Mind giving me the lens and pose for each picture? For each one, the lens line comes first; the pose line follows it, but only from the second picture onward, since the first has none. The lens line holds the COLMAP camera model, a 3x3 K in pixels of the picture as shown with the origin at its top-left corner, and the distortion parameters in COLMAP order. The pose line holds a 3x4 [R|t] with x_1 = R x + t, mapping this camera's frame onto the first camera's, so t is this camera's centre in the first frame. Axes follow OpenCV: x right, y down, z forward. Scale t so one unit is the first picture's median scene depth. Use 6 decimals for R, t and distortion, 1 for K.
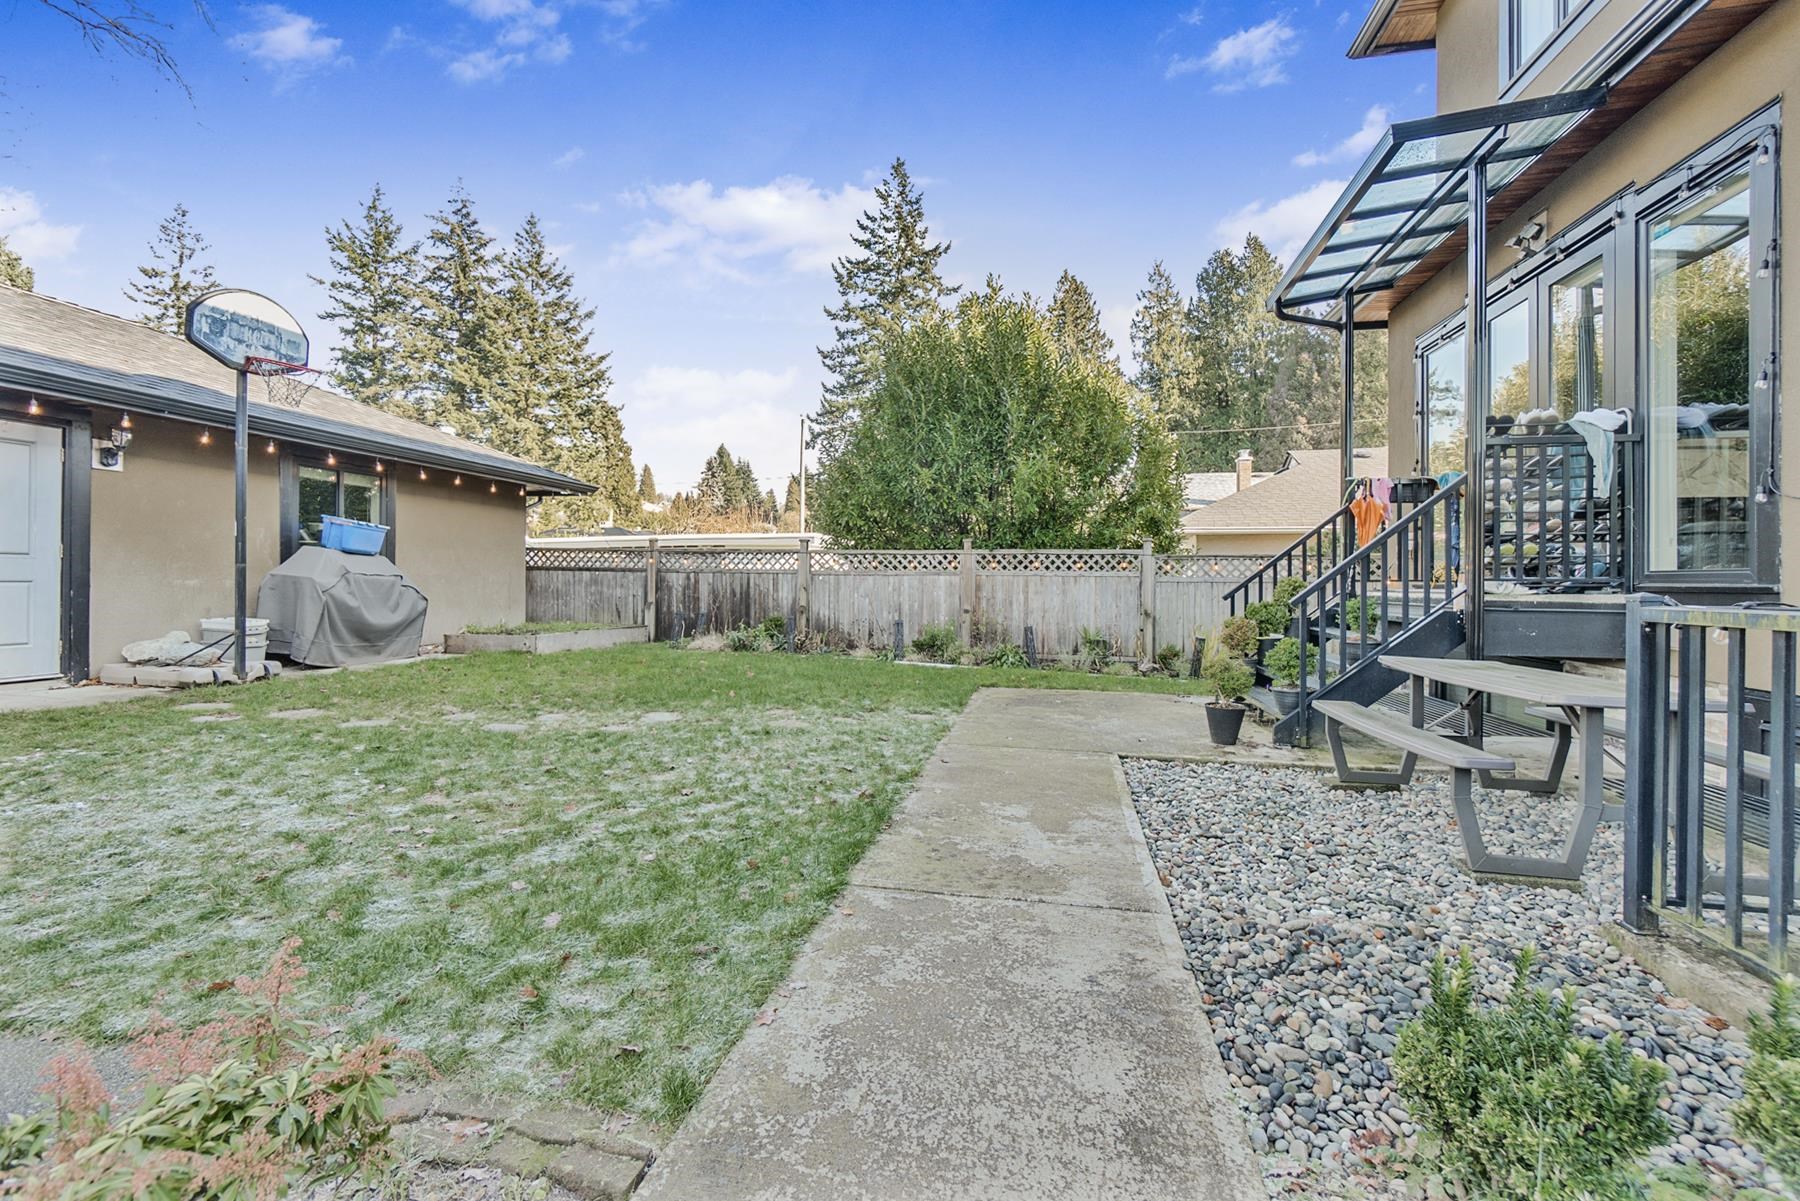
lens RADIAL K [[785.8, 0, 894.1], [0, 785.8, 592.6], [0, 0, 1]] dist [0.000116, 0.000110]
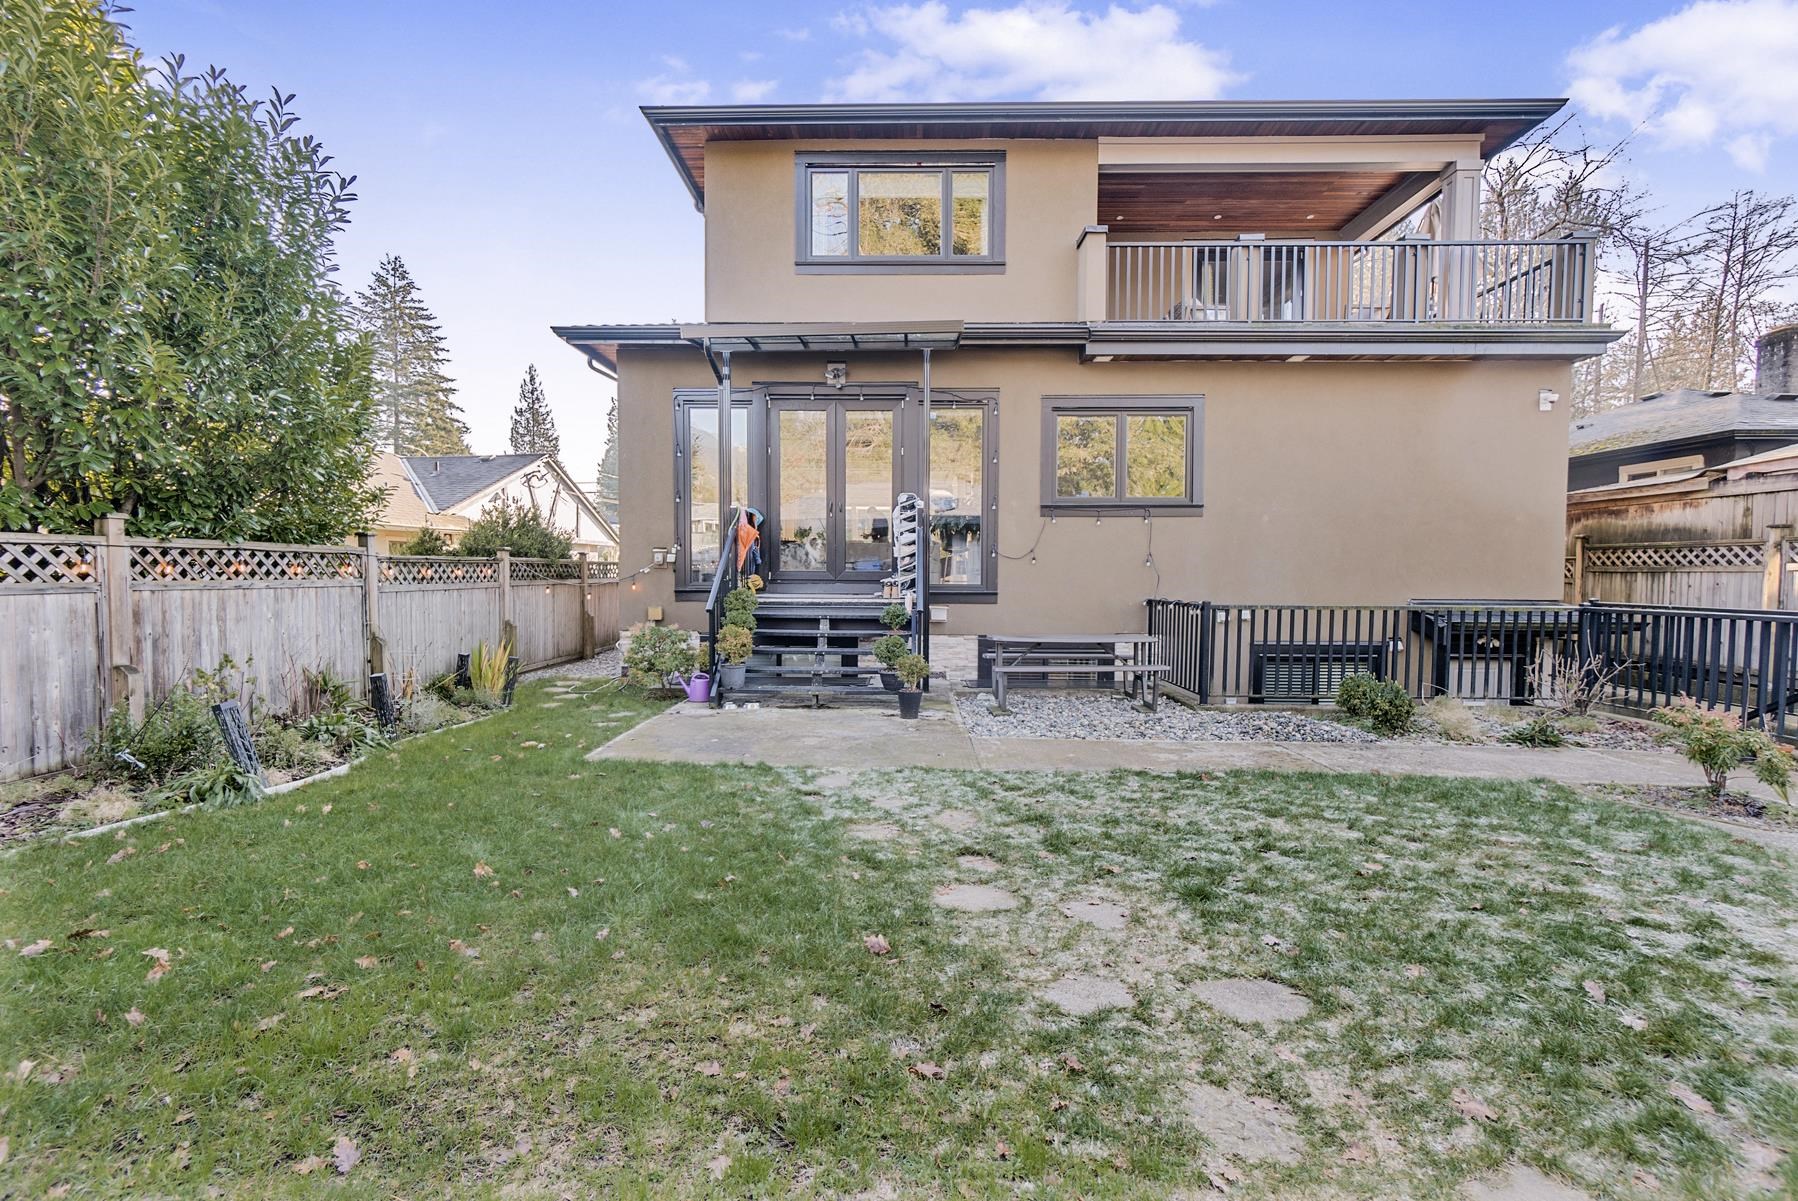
lens RADIAL K [[785.0, 0, 893.1], [0, 785.0, 592.6], [0, 0, 1]] dist [0.000116, 0.000110]
pose [[-0.181917, -0.031221, 0.982818, -0.438251], [0.027244, 0.998952, 0.036776, -0.026009], [-0.982936, 0.033466, -0.180876, 0.642156]]
